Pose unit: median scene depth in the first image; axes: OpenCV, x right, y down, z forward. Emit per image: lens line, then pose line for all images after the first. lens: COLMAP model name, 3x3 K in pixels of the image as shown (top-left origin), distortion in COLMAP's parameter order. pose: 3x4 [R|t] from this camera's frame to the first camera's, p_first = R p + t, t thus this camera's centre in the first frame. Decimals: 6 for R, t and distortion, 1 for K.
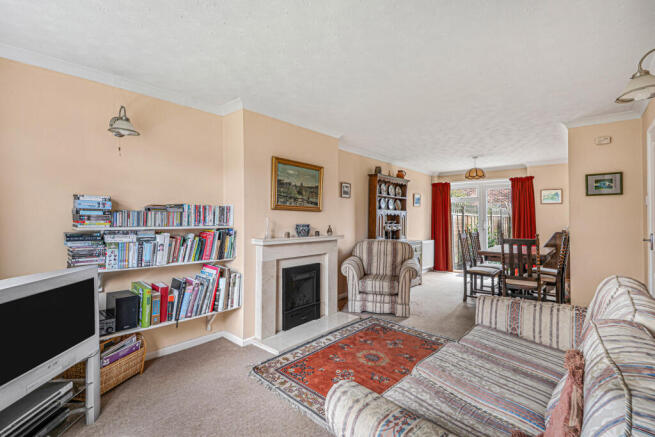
lens RADIAL K [[299.7, 0, 324.0], [0, 299.7, 218.3], [0, 0, 1]] dist [-0.003006, 0.000173]
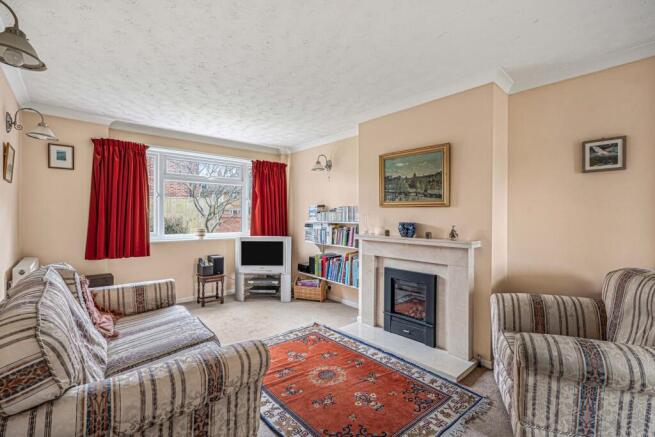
lens RADIAL K [[299.7, 0, 324.0], [0, 299.7, 218.3], [0, 0, 1]] dist [-0.003006, 0.000173]
pose [[-0.138577, 0.008996, -0.990311, 0.828792], [0.006170, 0.999947, 0.008221, -0.001206], [0.990332, -0.004971, -0.138625, 0.898404]]
